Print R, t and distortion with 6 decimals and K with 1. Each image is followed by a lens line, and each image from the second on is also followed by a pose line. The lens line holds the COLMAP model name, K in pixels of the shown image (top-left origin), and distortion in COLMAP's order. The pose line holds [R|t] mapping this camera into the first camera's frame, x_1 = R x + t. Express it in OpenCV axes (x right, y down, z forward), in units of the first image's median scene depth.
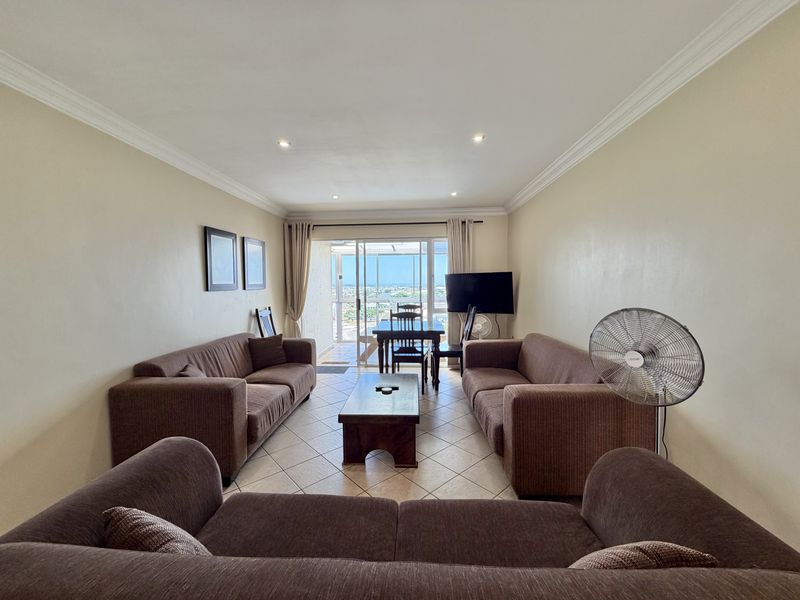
lens RADIAL K [[317.1, 0, 399.2], [0, 317.1, 296.8], [0, 0, 1]] dist [0.001982, 0.000515]
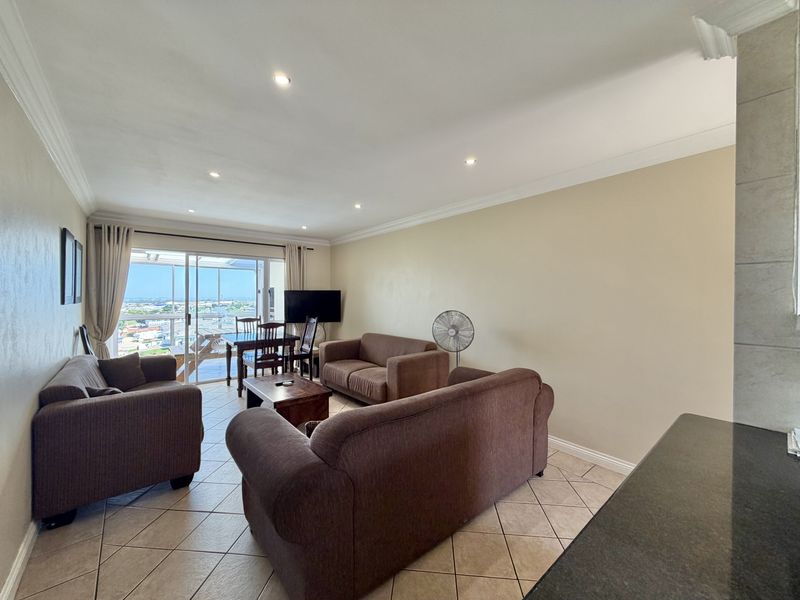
lens RADIAL K [[317.1, 0, 397.8], [0, 317.1, 297.5], [0, 0, 1]] dist [0.001982, 0.000515]
pose [[0.735353, 0.013324, 0.677553, -0.407969], [0.019209, 0.998995, -0.040492, 0.010888], [-0.677412, 0.042792, 0.734358, -0.159049]]
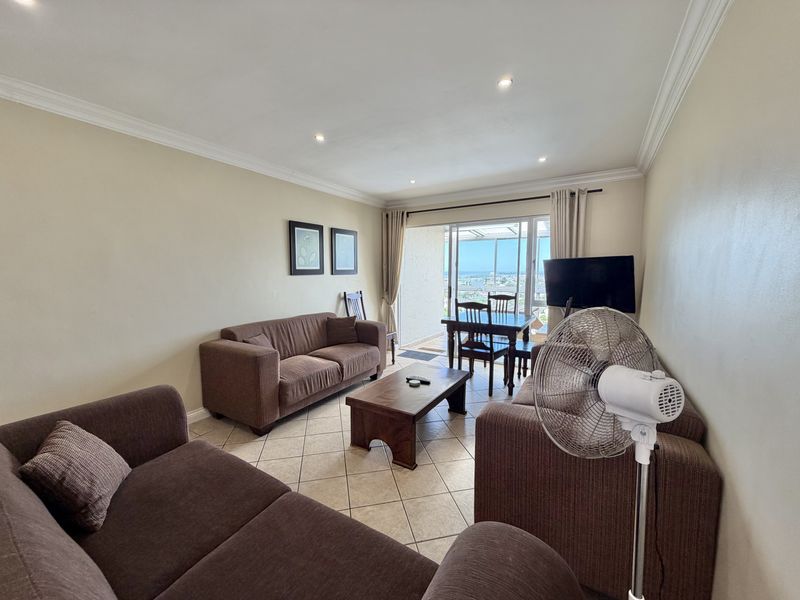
lens RADIAL K [[317.1, 0, 402.7], [0, 317.1, 297.0], [0, 0, 1]] dist [0.001982, 0.000515]
pose [[0.879381, 0.047796, -0.473713, 0.263952], [-0.028573, 0.998453, 0.047697, -0.003957], [0.475260, -0.028408, 0.879386, 0.113189]]
